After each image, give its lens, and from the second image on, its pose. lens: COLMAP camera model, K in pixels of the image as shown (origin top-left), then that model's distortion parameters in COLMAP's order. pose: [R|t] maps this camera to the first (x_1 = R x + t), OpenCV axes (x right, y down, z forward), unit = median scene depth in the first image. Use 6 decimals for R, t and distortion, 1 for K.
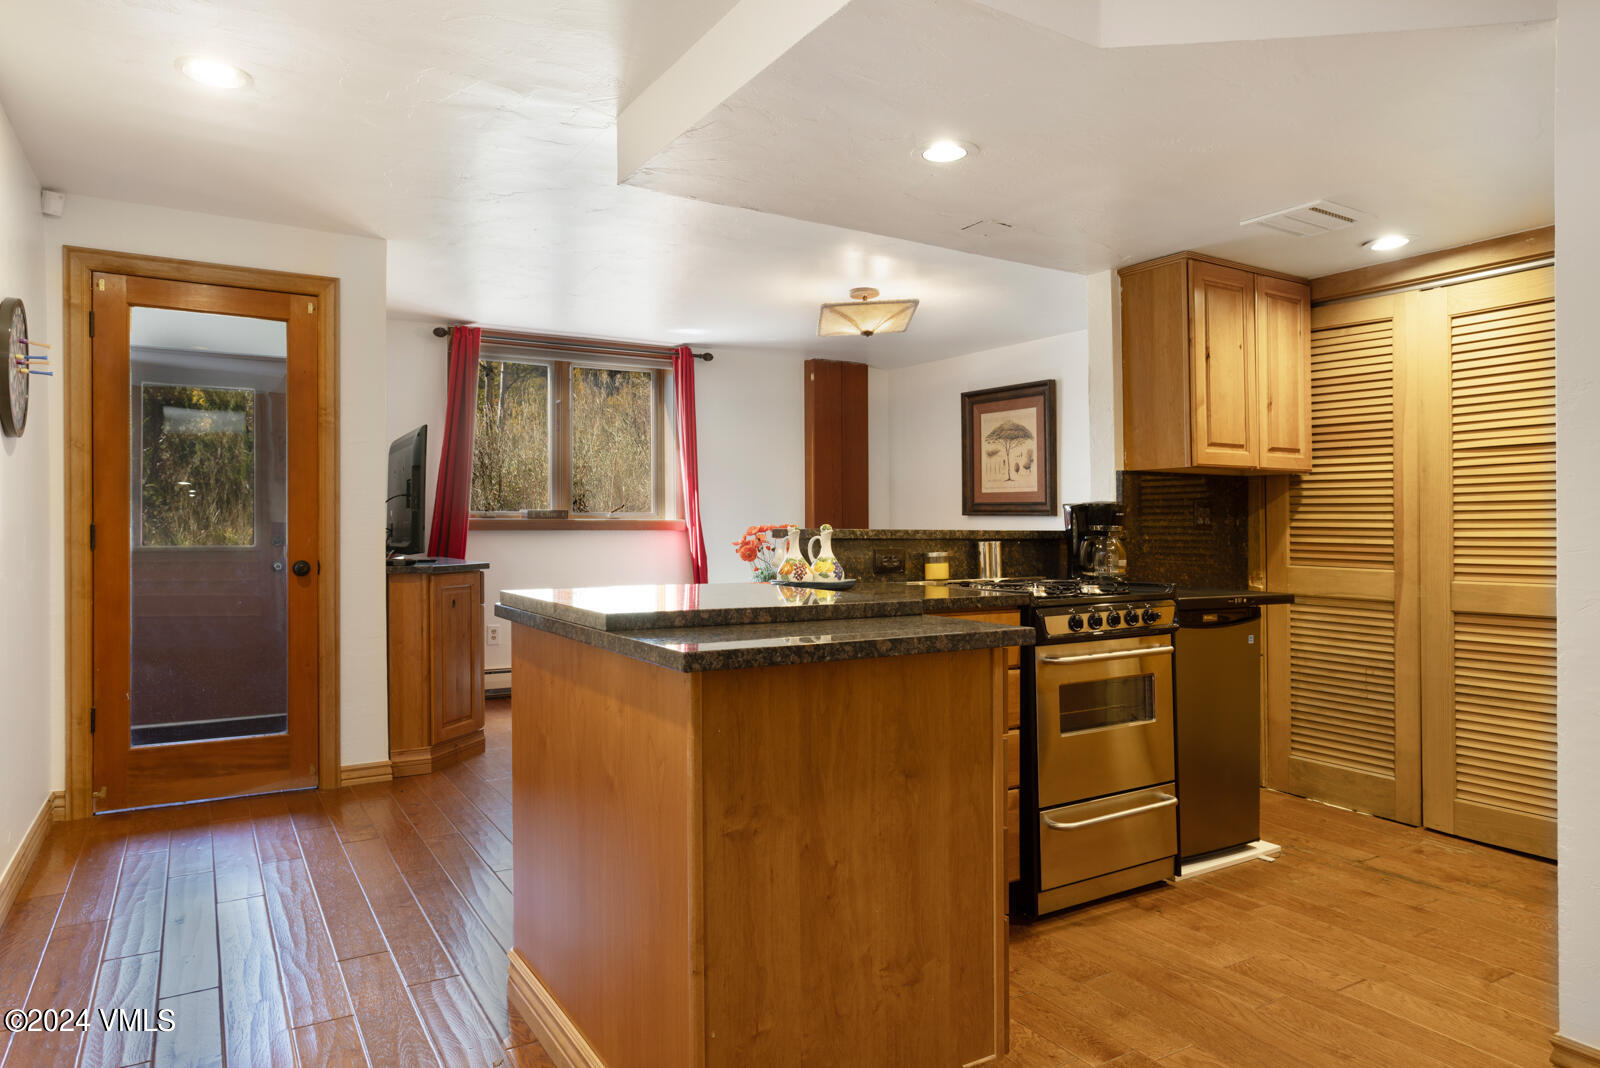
lens RADIAL K [[1011.7, 0, 807.5], [0, 1011.7, 531.8], [0, 0, 1]] dist [-0.008259, 0.000427]
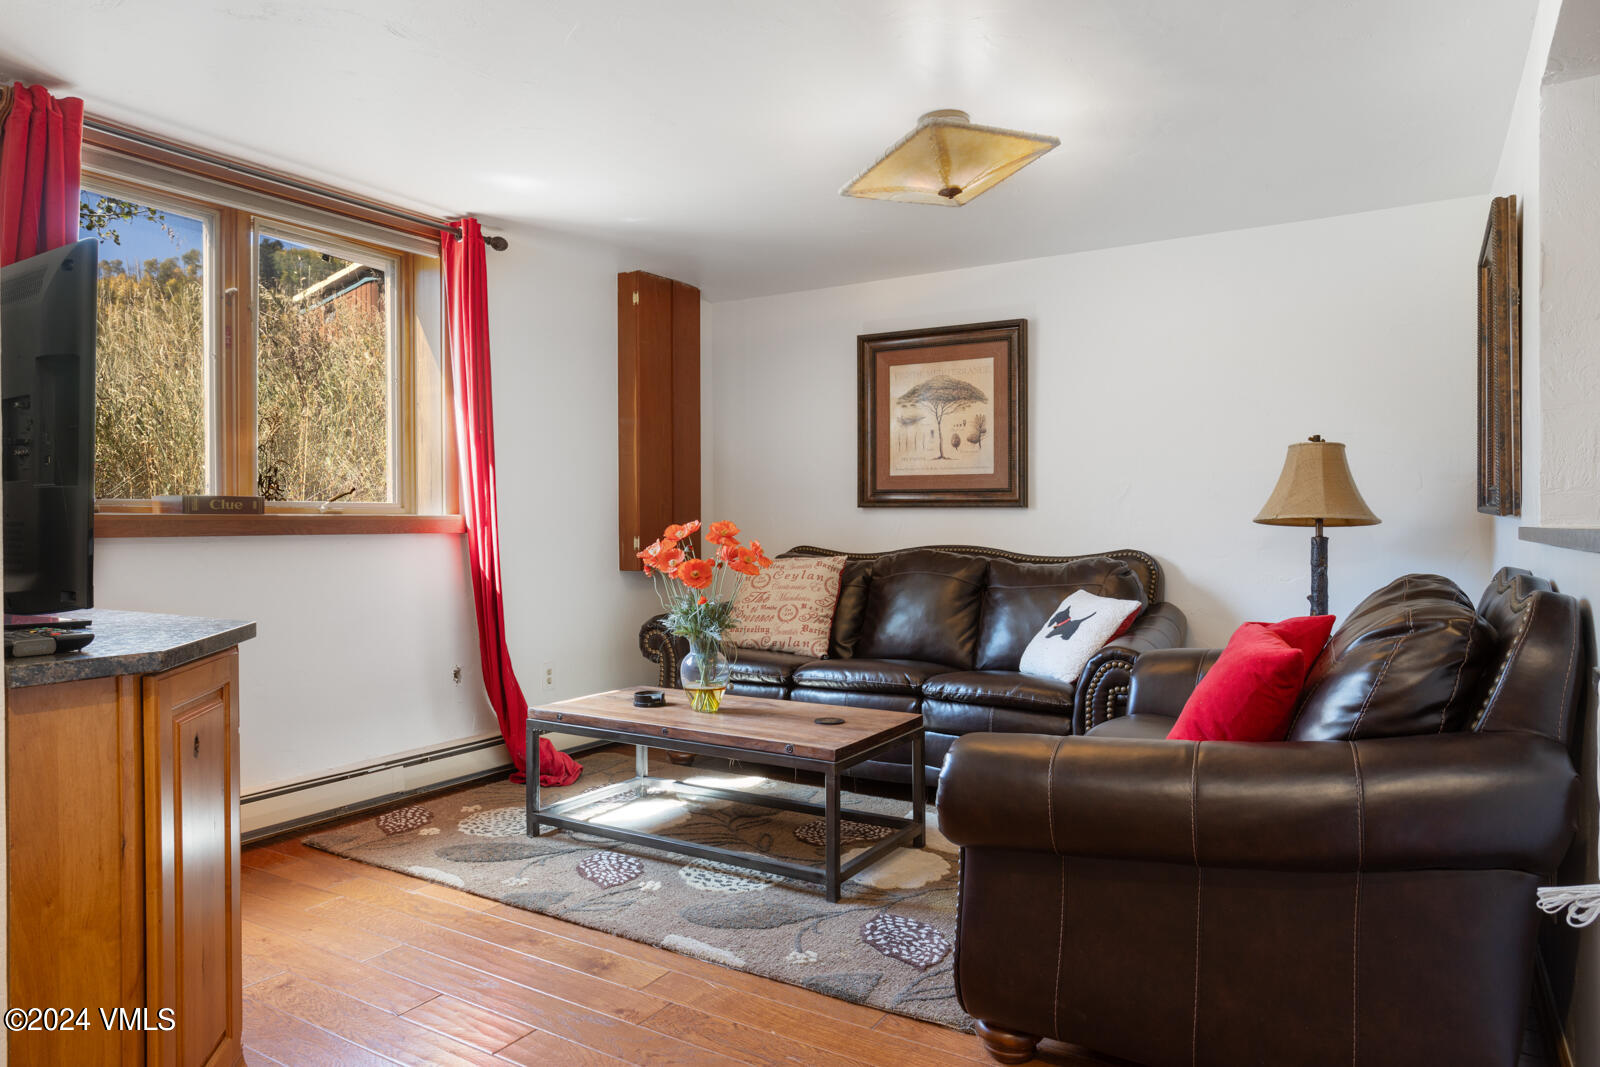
lens RADIAL K [[1011.7, 0, 791.6], [0, 1011.7, 524.5], [0, 0, 1]] dist [-0.008259, 0.000427]
pose [[0.899930, -0.006690, 0.435982, -0.211403], [0.007314, 0.999973, 0.000246, -0.004439], [-0.435972, 0.002967, 0.899955, 0.392000]]
